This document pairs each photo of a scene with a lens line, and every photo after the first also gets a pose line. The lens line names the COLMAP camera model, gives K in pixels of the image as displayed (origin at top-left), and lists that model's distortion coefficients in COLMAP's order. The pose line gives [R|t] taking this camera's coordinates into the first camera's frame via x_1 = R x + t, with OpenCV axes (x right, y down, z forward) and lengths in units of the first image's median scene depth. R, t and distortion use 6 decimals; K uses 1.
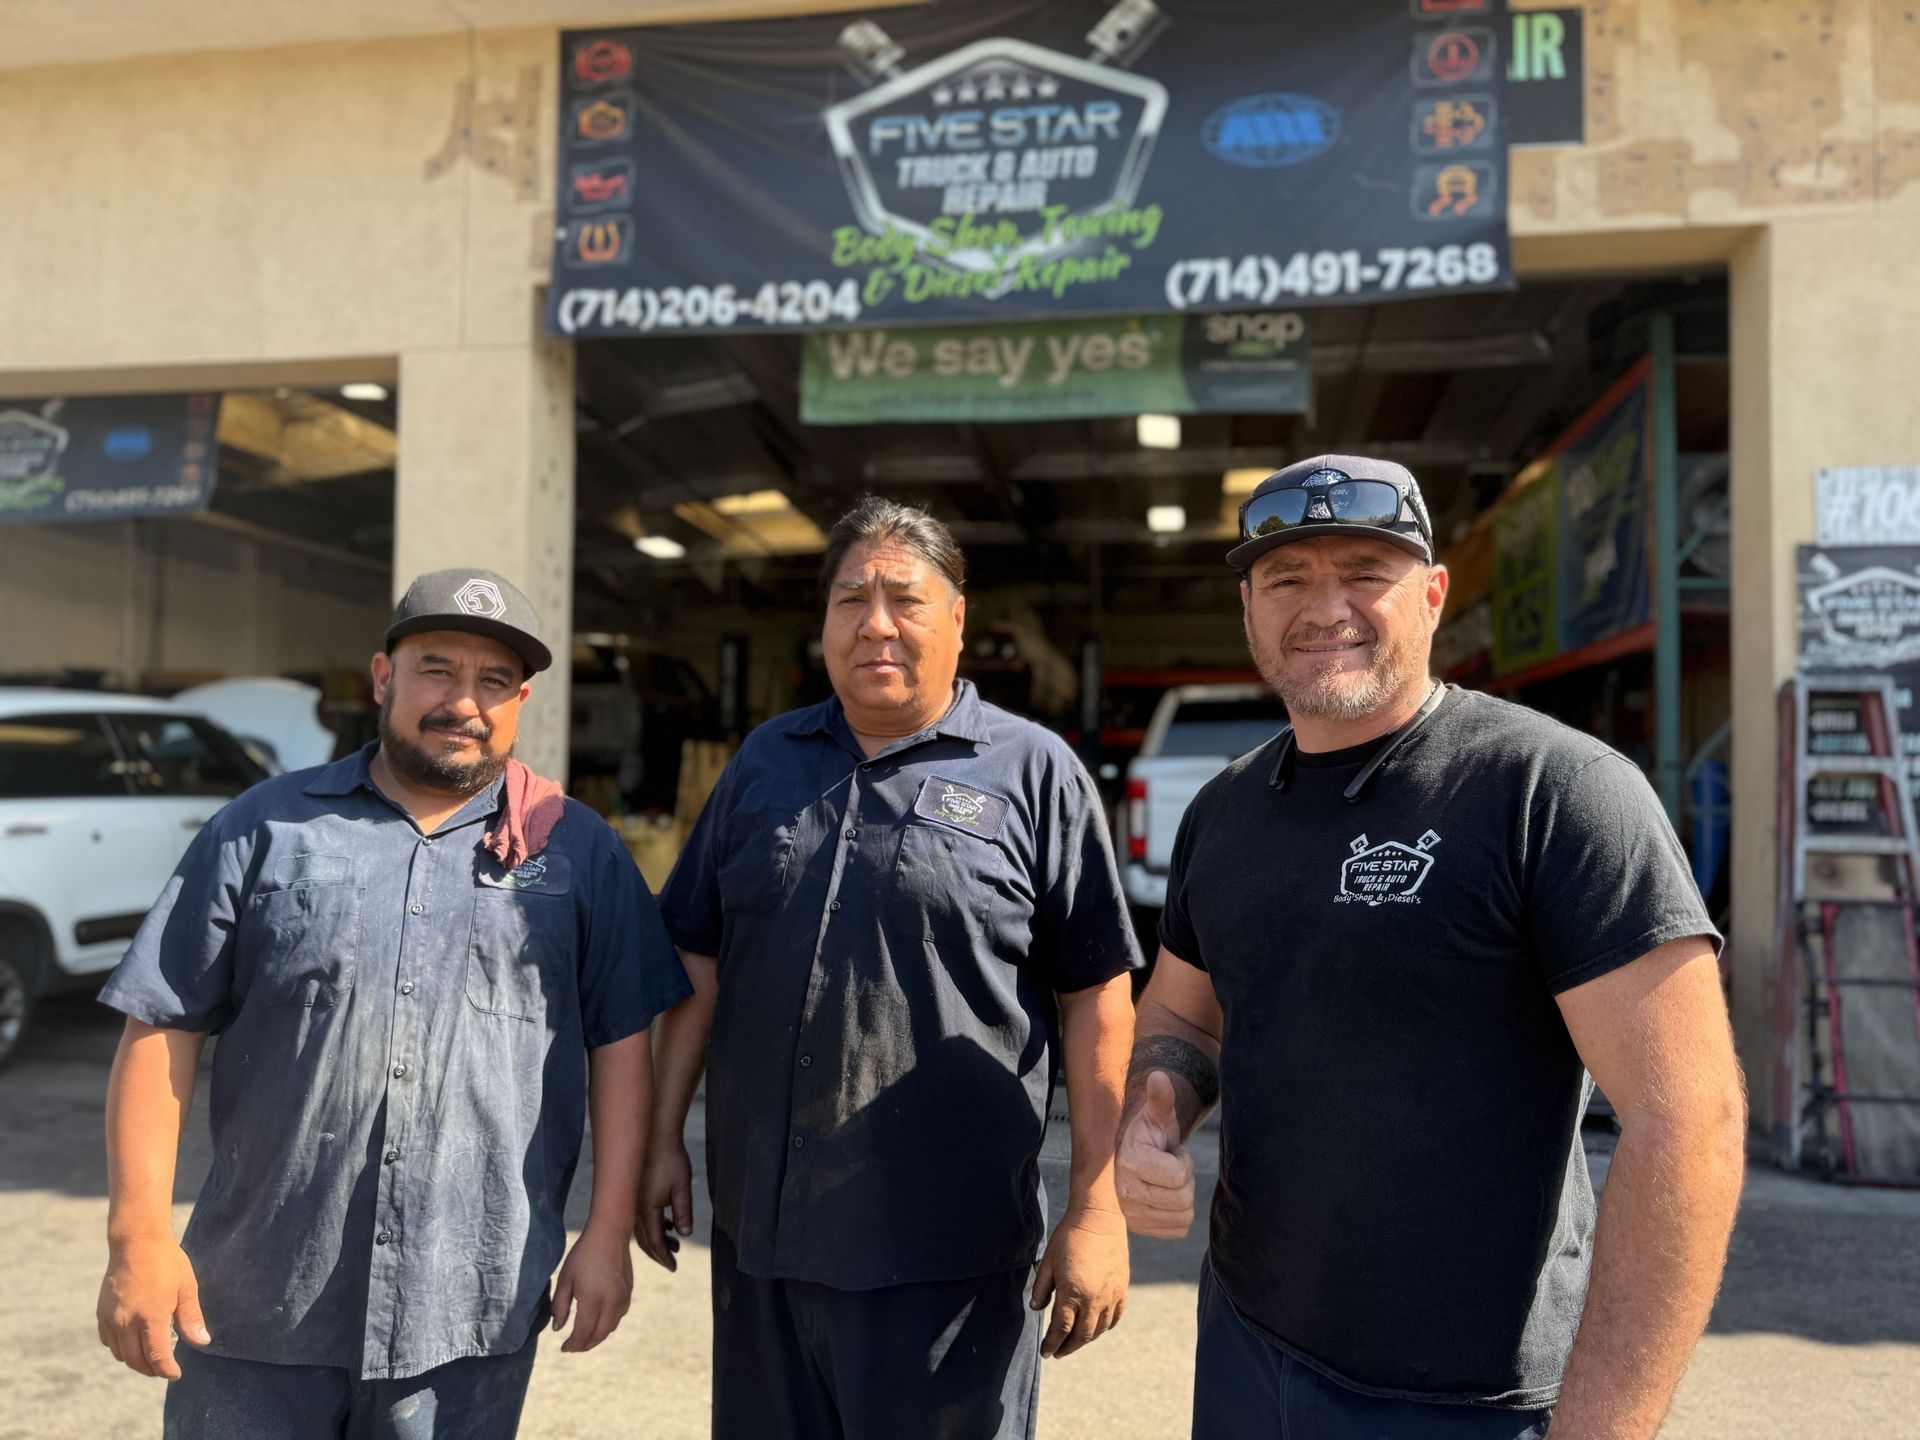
lens RADIAL K [[1369.7, 0, 959.9], [0, 1369.7, 728.2], [0, 0, 1]] dist [0.010896, -0.014927]
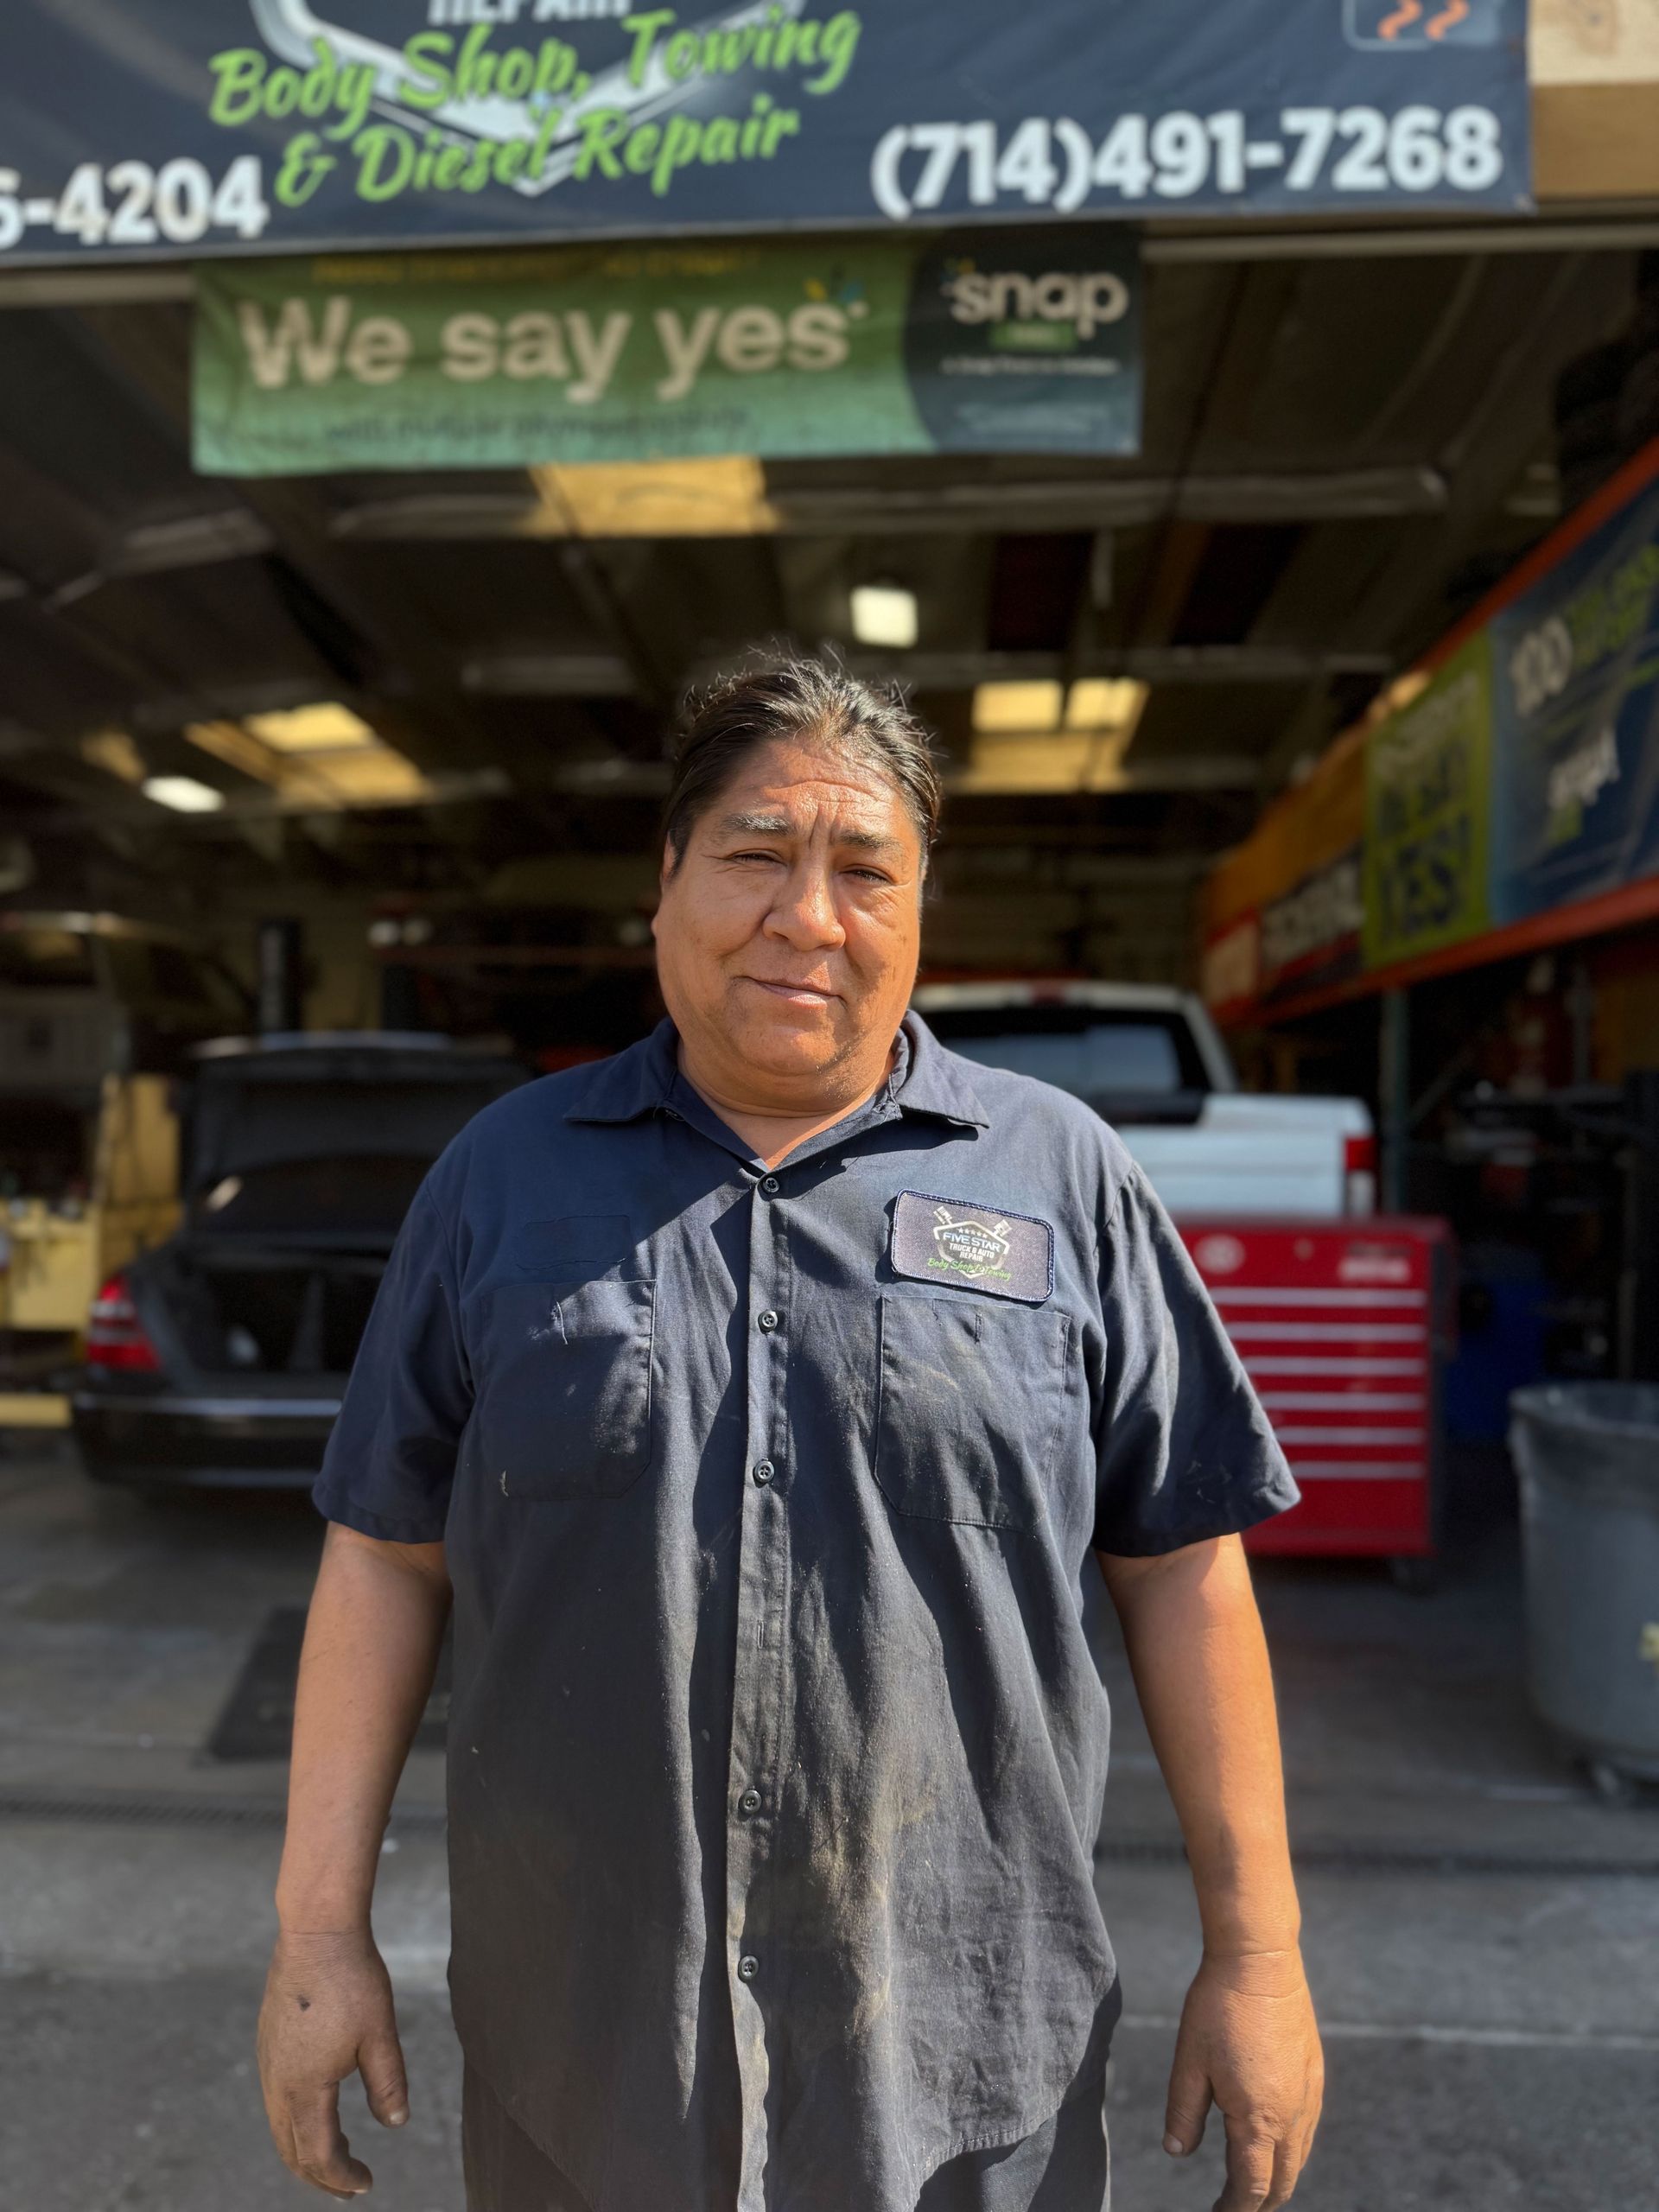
lens RADIAL K [[1578.0, 0, 839.4], [0, 1578.0, 1108.9], [0, 0, 1]] dist [0.010896, -0.014927]
pose [[0.994340, -0.011496, 0.105620, 0.070903], [0.007520, 0.999251, 0.037970, 0.000350], [-0.105978, -0.036961, 0.993681, 0.395599]]
